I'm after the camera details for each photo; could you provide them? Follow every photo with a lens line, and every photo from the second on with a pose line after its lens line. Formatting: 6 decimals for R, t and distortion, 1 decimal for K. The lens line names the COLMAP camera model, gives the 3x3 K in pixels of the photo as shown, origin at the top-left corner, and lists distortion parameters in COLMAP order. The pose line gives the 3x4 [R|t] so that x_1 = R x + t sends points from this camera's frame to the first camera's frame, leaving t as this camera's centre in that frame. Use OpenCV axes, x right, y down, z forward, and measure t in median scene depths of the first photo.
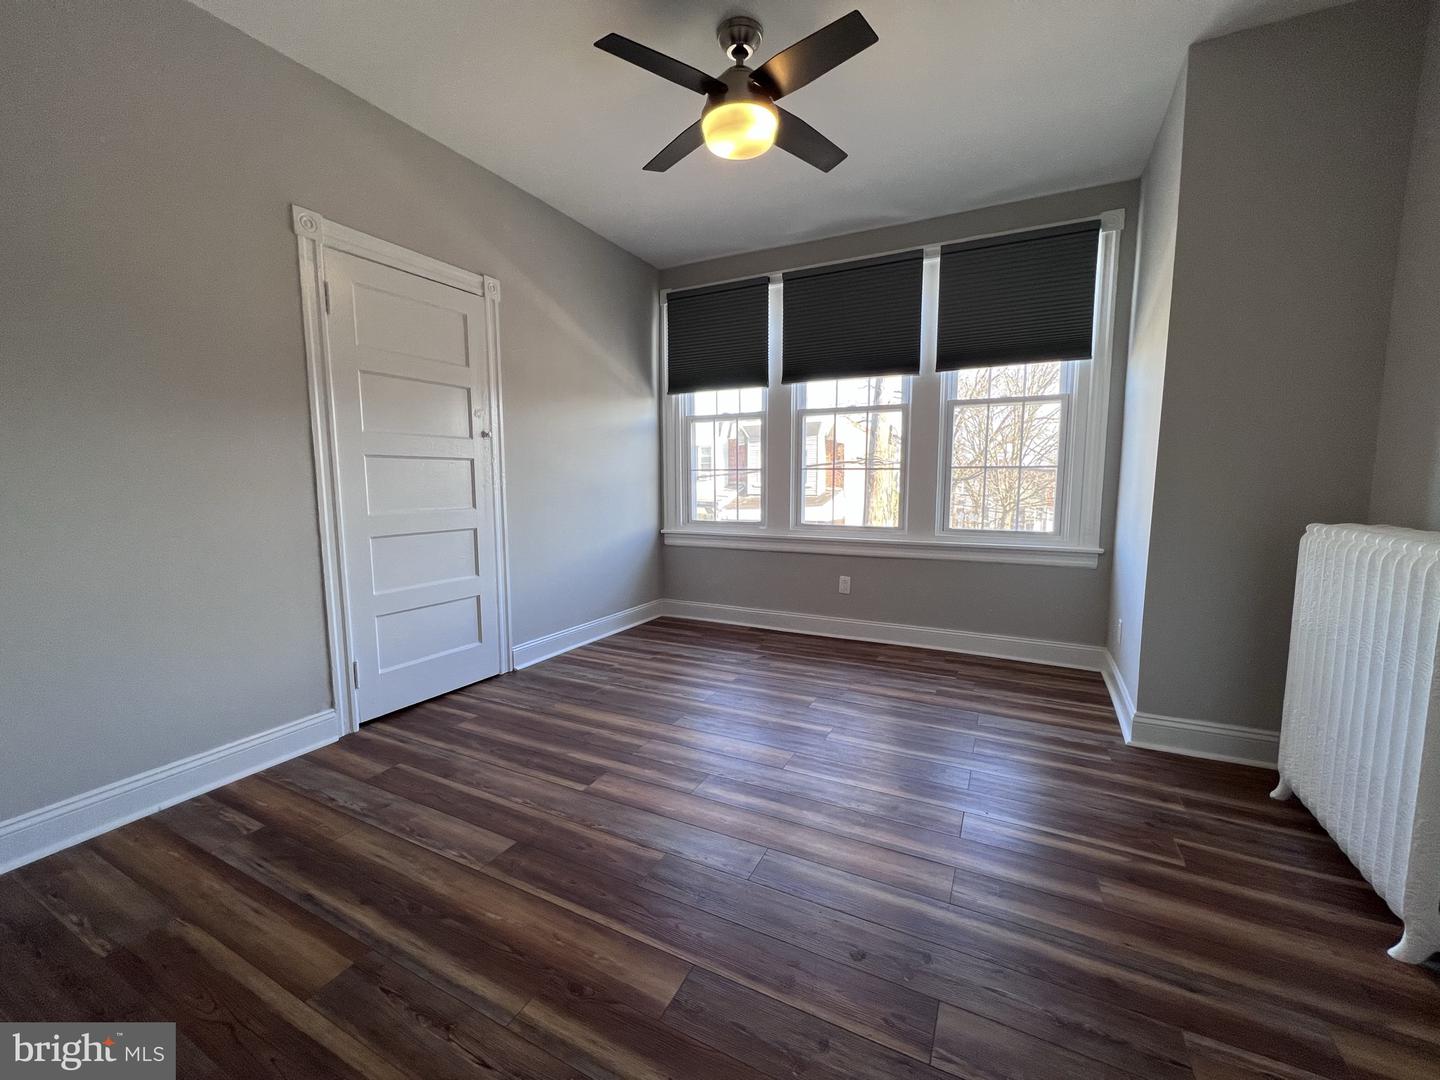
lens RADIAL K [[578.0, 0, 722.5], [0, 578.0, 538.1], [0, 0, 1]] dist [-0.001843, 0.000657]
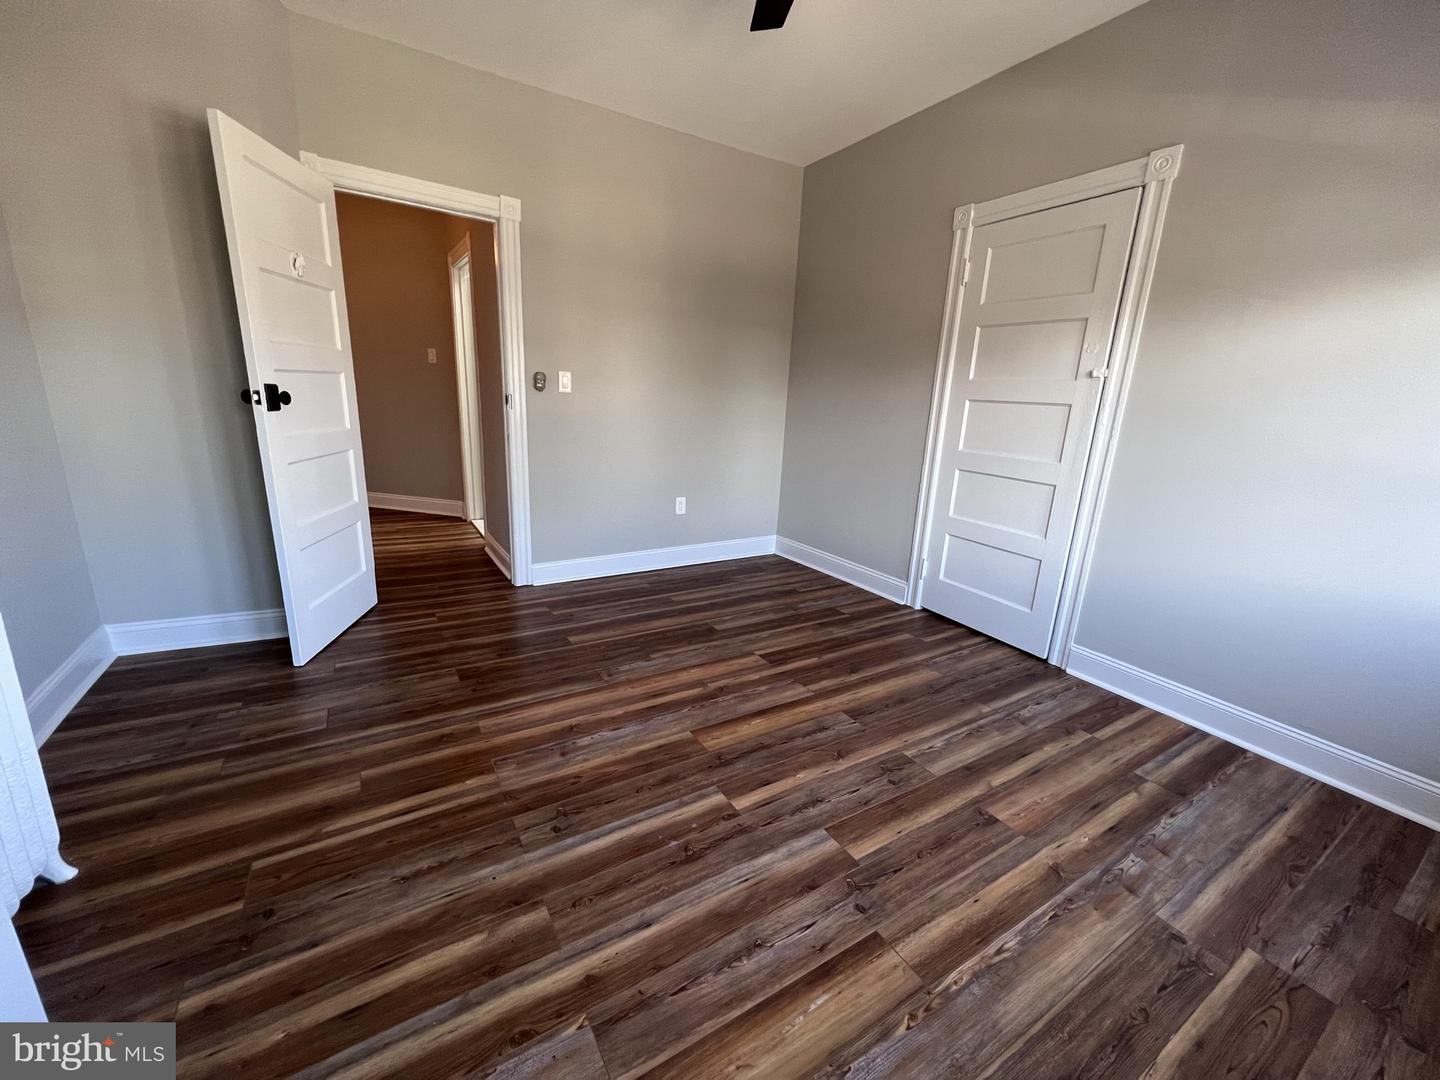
lens RADIAL K [[578.0, 0, 722.4], [0, 578.0, 538.3], [0, 0, 1]] dist [-0.001843, 0.000657]
pose [[-0.515116, 0.186697, -0.836541, 0.606283], [-0.140066, 0.944534, 0.297047, -0.136556], [0.845599, 0.270184, -0.460395, 1.052628]]
